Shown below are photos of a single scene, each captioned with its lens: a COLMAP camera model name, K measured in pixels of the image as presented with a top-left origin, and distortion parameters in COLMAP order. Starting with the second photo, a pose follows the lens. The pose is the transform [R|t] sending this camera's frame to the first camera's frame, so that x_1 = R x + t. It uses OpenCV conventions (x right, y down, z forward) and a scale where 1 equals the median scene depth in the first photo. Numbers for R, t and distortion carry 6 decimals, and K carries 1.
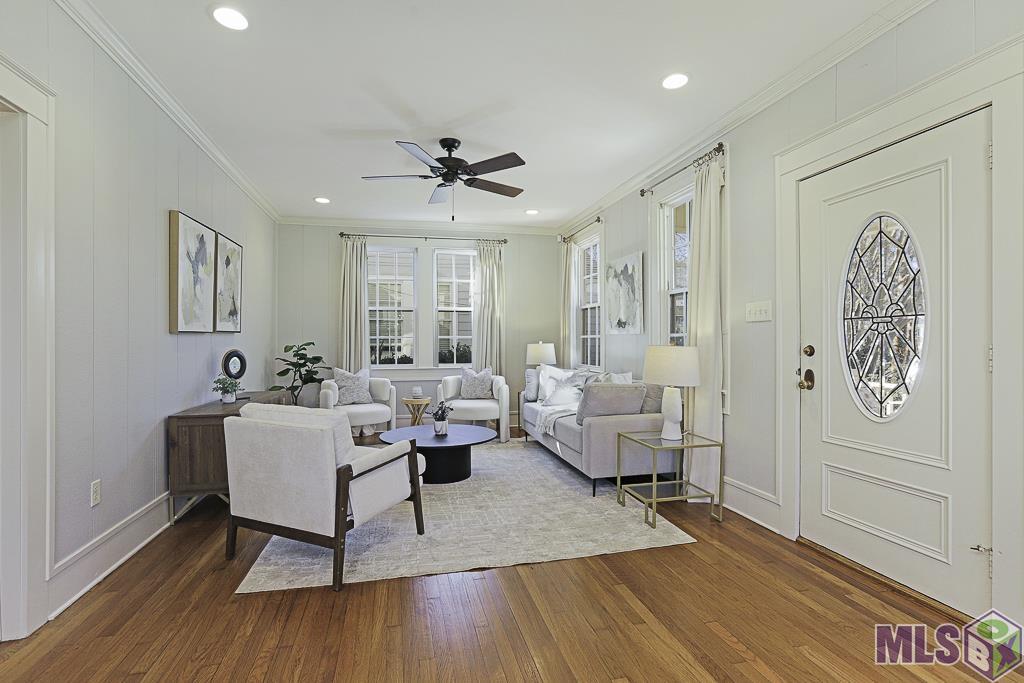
lens RADIAL K [[484.7, 0, 517.4], [0, 484.7, 341.1], [0, 0, 1]] dist [-0.024980, 0.009501]
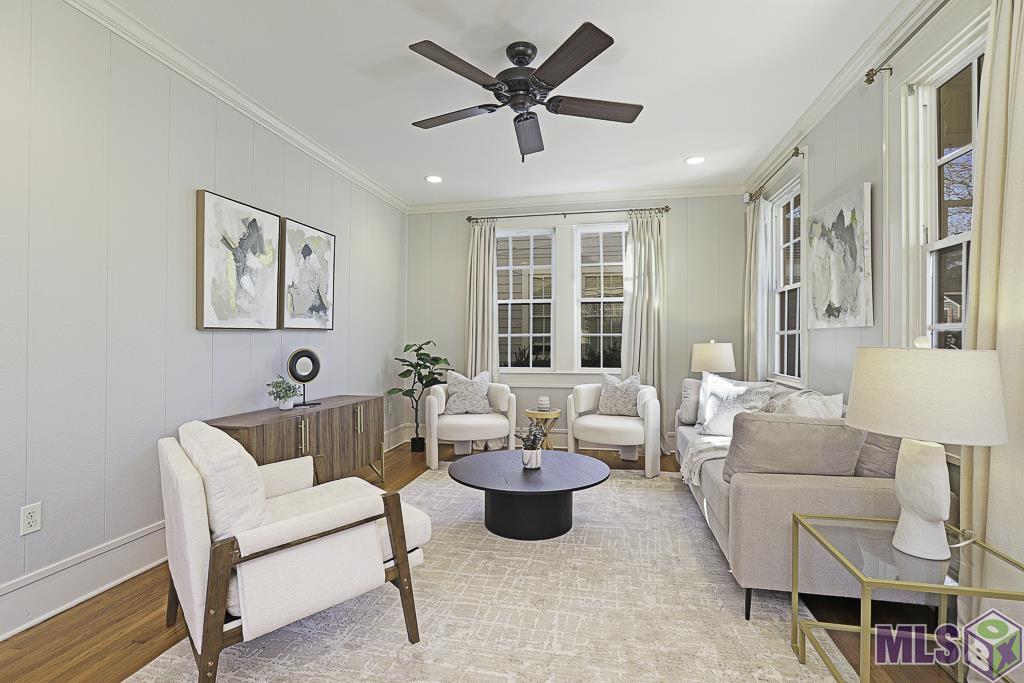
lens RADIAL K [[484.7, 0, 511.0], [0, 484.7, 341.9], [0, 0, 1]] dist [-0.024980, 0.009501]
pose [[0.902738, 0.001983, -0.430186, 0.120989], [-0.001168, 0.999997, 0.002159, 0.002547], [0.430189, -0.001447, 0.902738, 0.314042]]
